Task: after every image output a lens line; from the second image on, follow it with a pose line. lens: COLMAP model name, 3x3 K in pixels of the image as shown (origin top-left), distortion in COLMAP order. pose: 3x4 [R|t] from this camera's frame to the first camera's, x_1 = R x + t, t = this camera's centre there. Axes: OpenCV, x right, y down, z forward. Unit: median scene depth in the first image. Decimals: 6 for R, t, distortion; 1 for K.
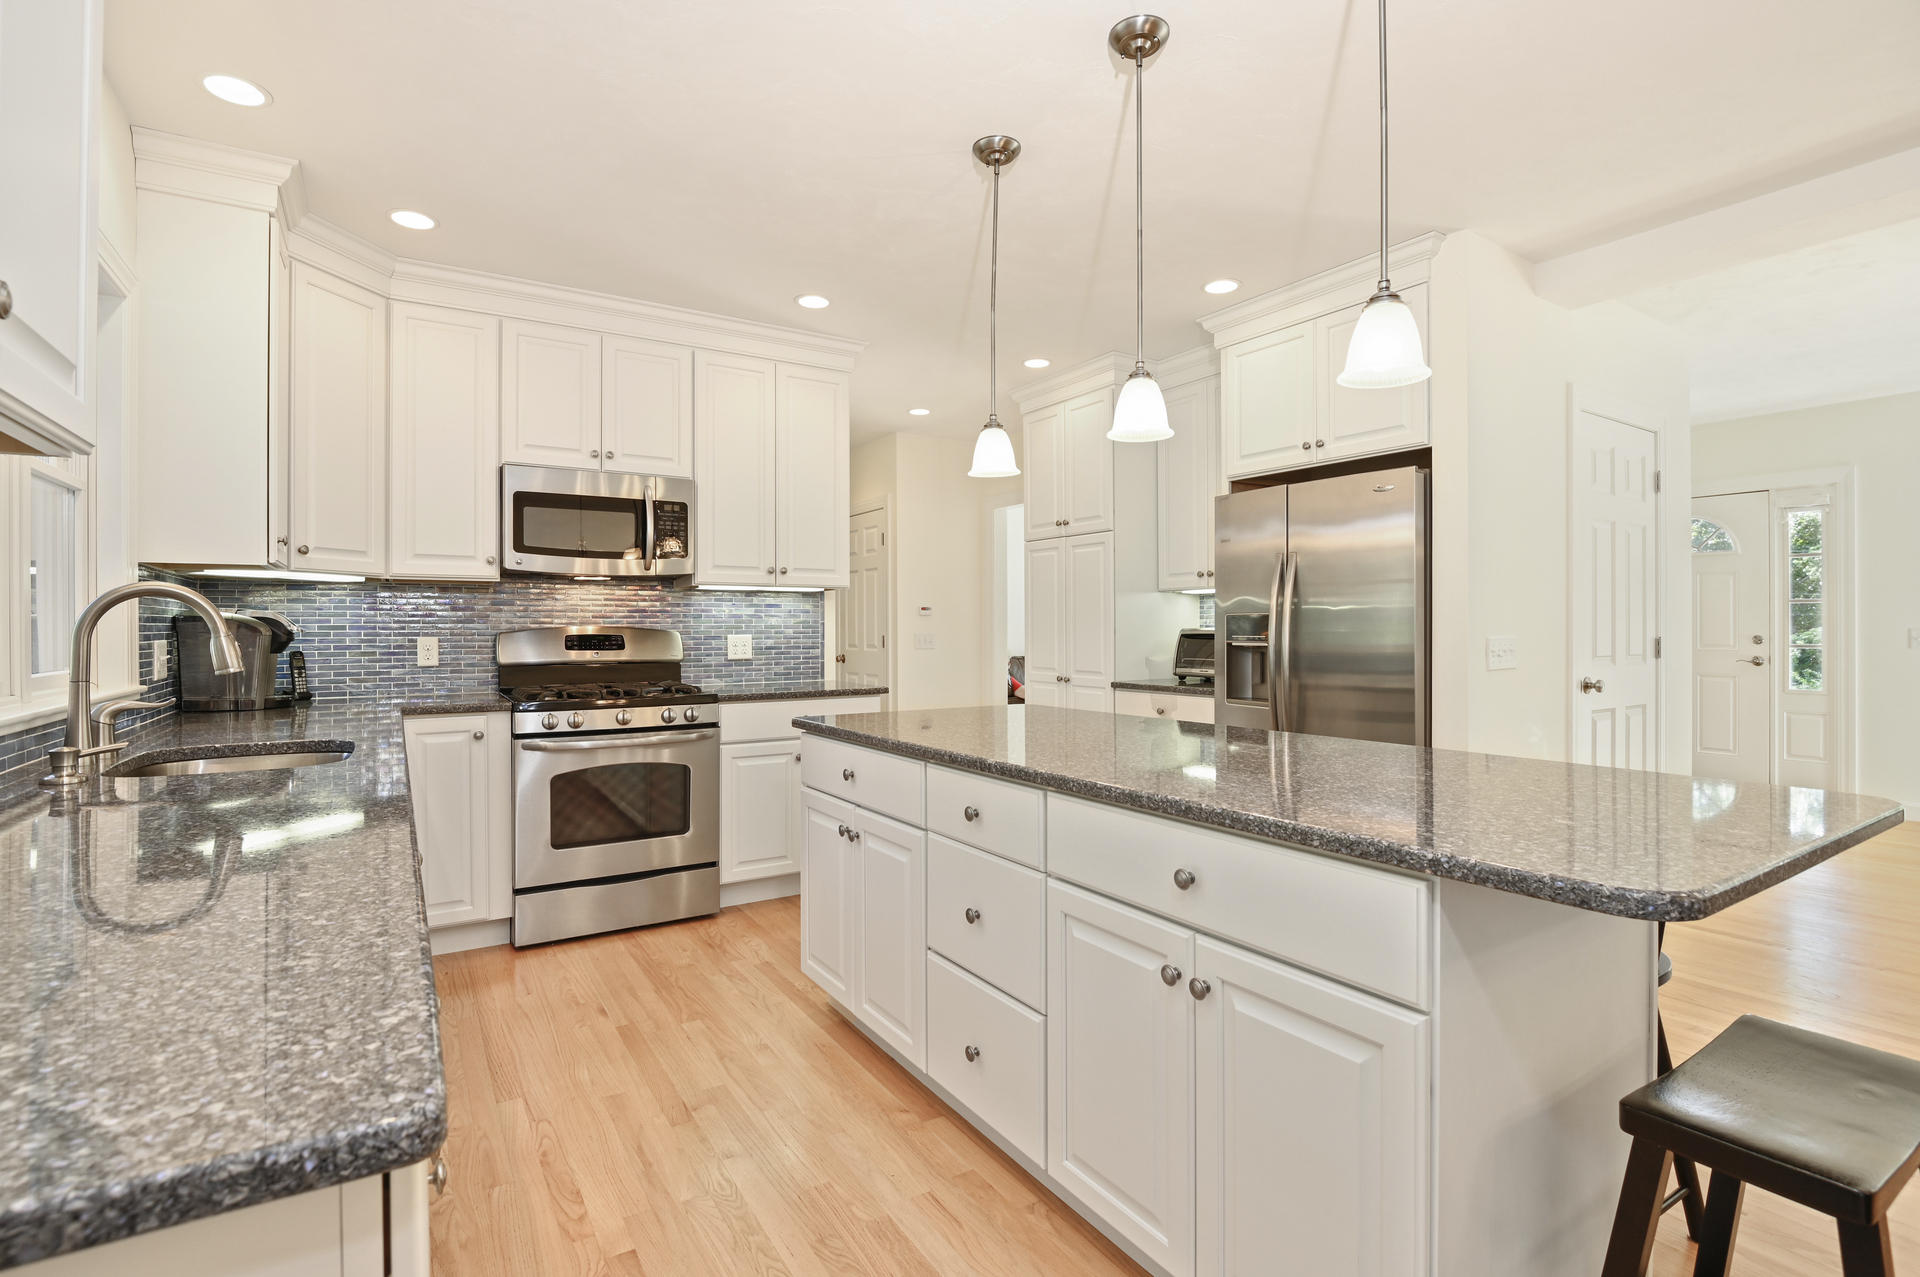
lens RADIAL K [[891.1, 0, 976.0], [0, 891.1, 628.0], [0, 0, 1]] dist [-0.005503, -0.004292]
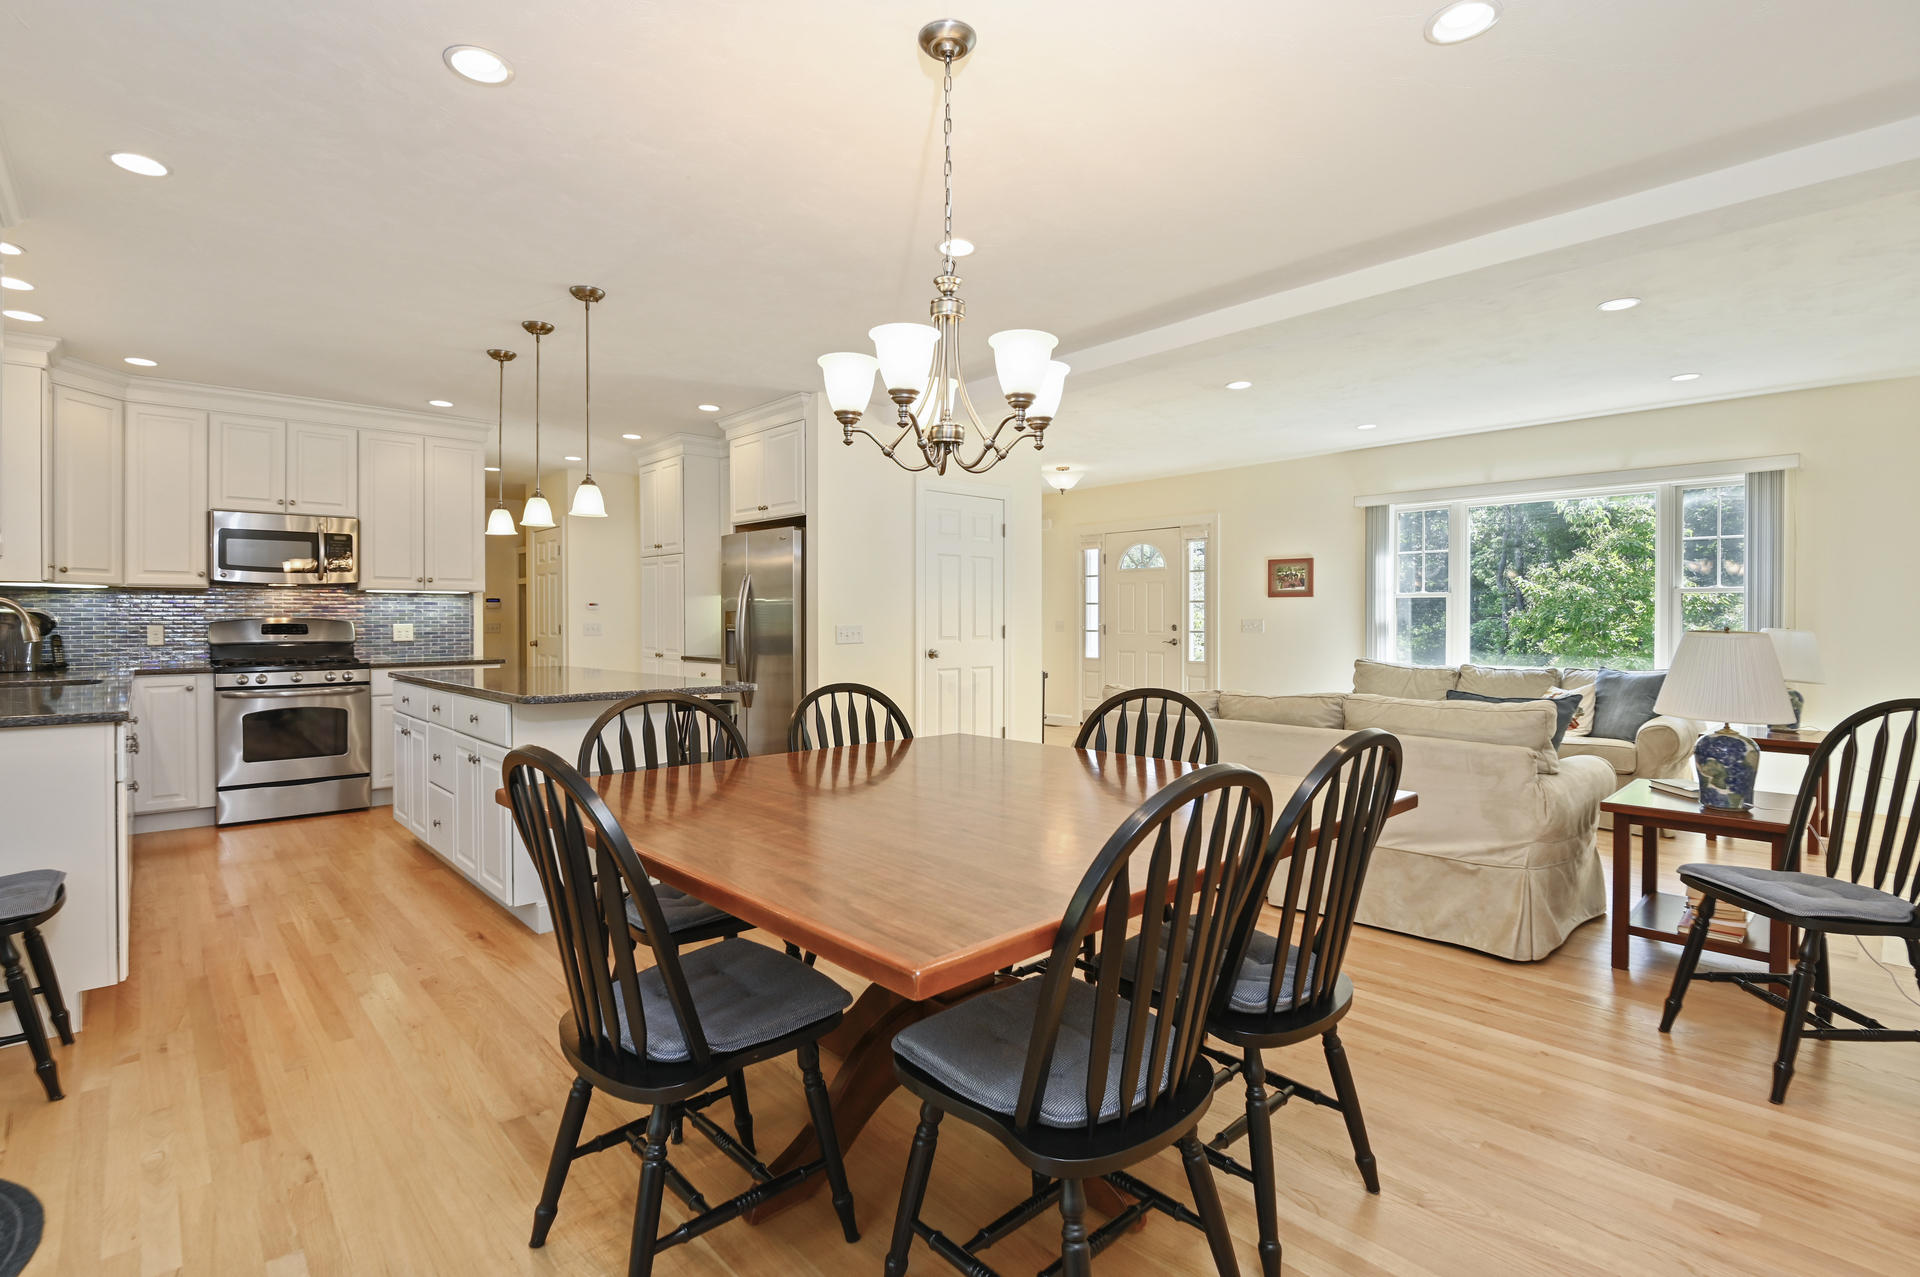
lens RADIAL K [[891.1, 0, 945.0], [0, 891.1, 624.0], [0, 0, 1]] dist [-0.005503, -0.004292]
pose [[0.986480, 0.000613, 0.163884, 0.416855], [-0.001795, 0.999973, 0.007061, -0.004539], [-0.163875, -0.007260, 0.986454, -0.634867]]
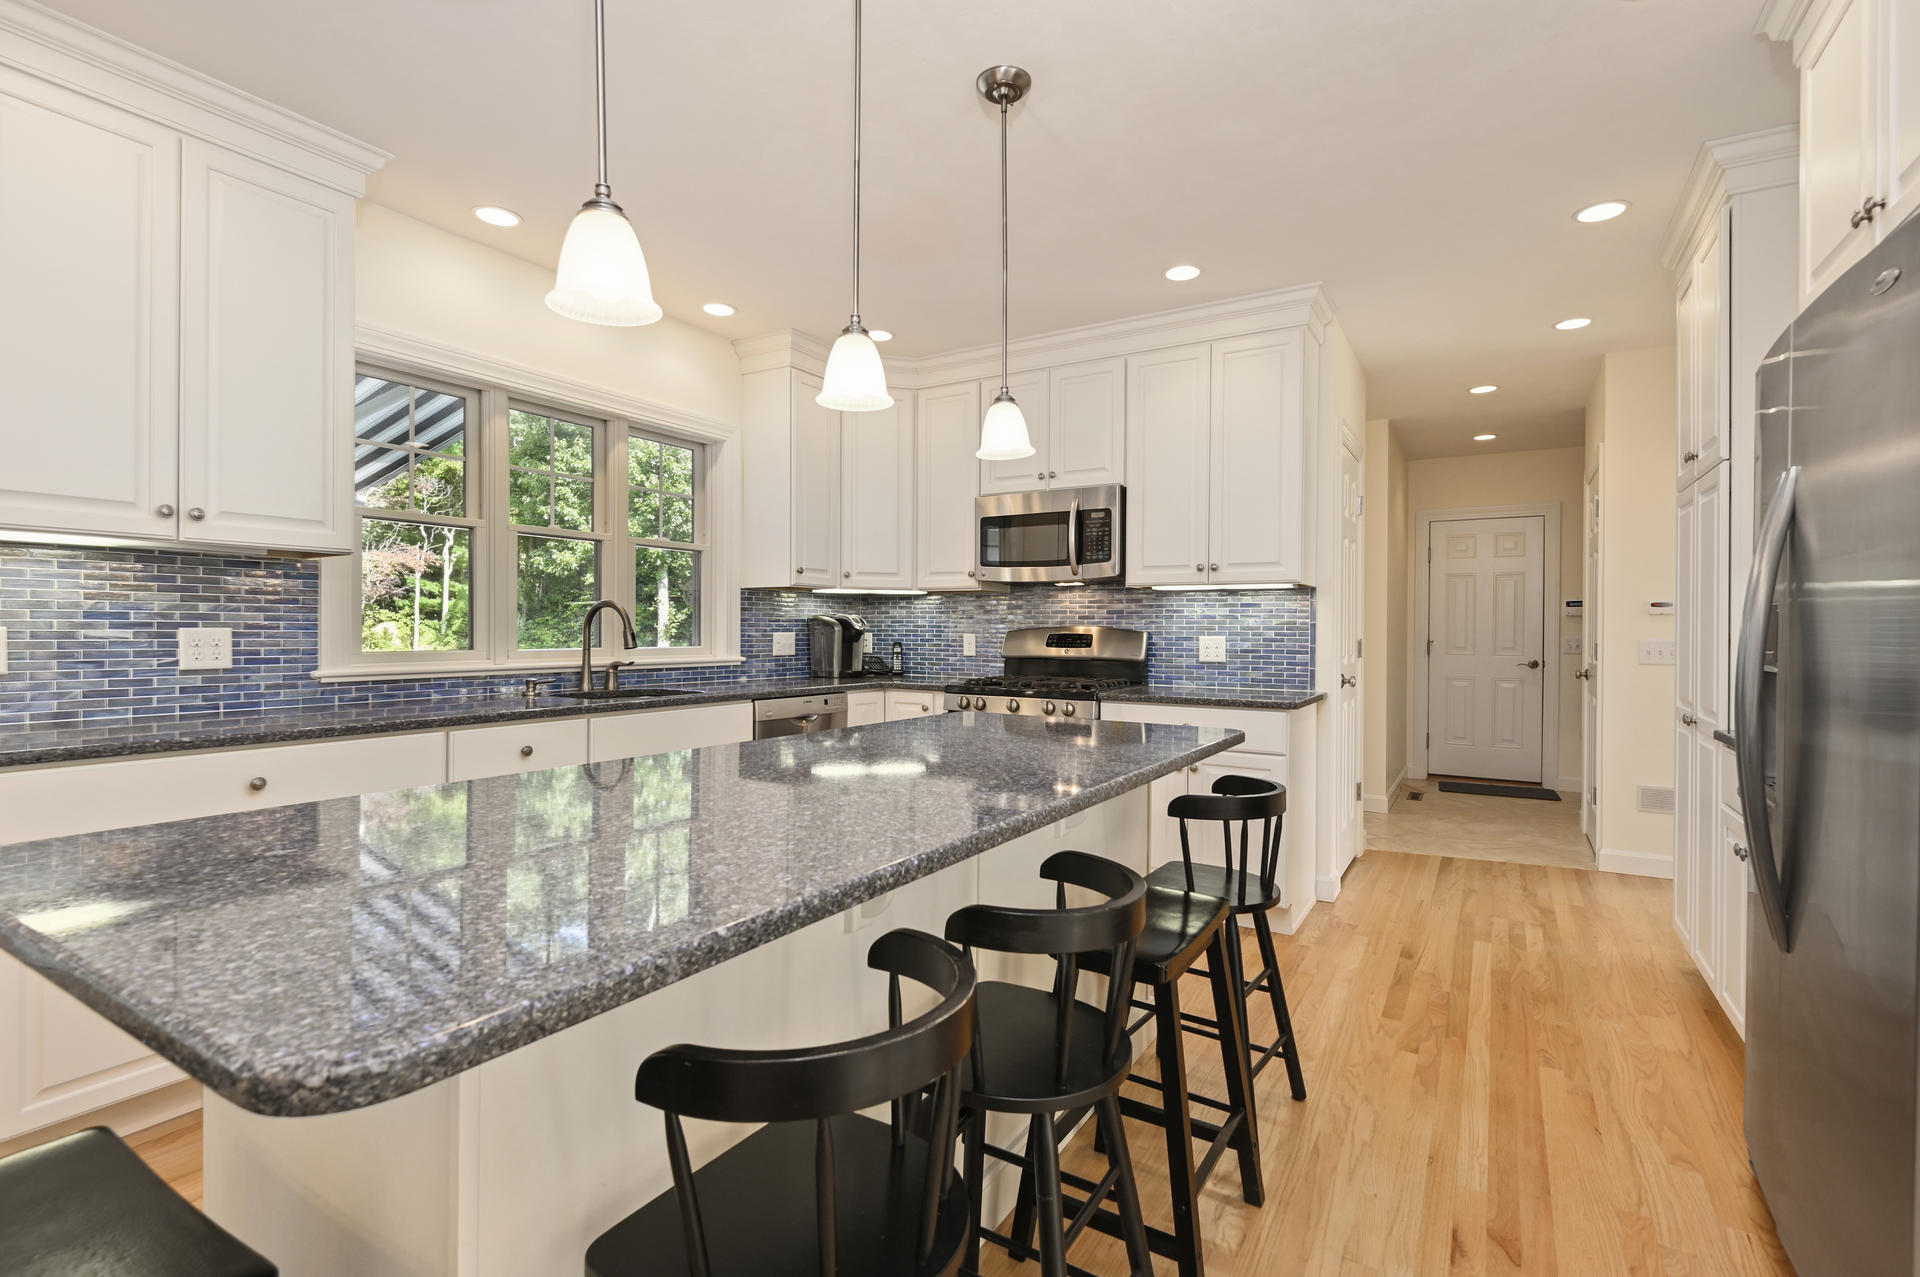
lens RADIAL K [[891.1, 0, 971.0], [0, 891.1, 636.0], [0, 0, 1]] dist [-0.005503, -0.004292]
pose [[0.429692, 0.014130, -0.902865, 0.567662], [-0.007995, 0.999898, 0.011844, -0.002290], [0.902940, 0.002129, 0.429761, 0.420274]]
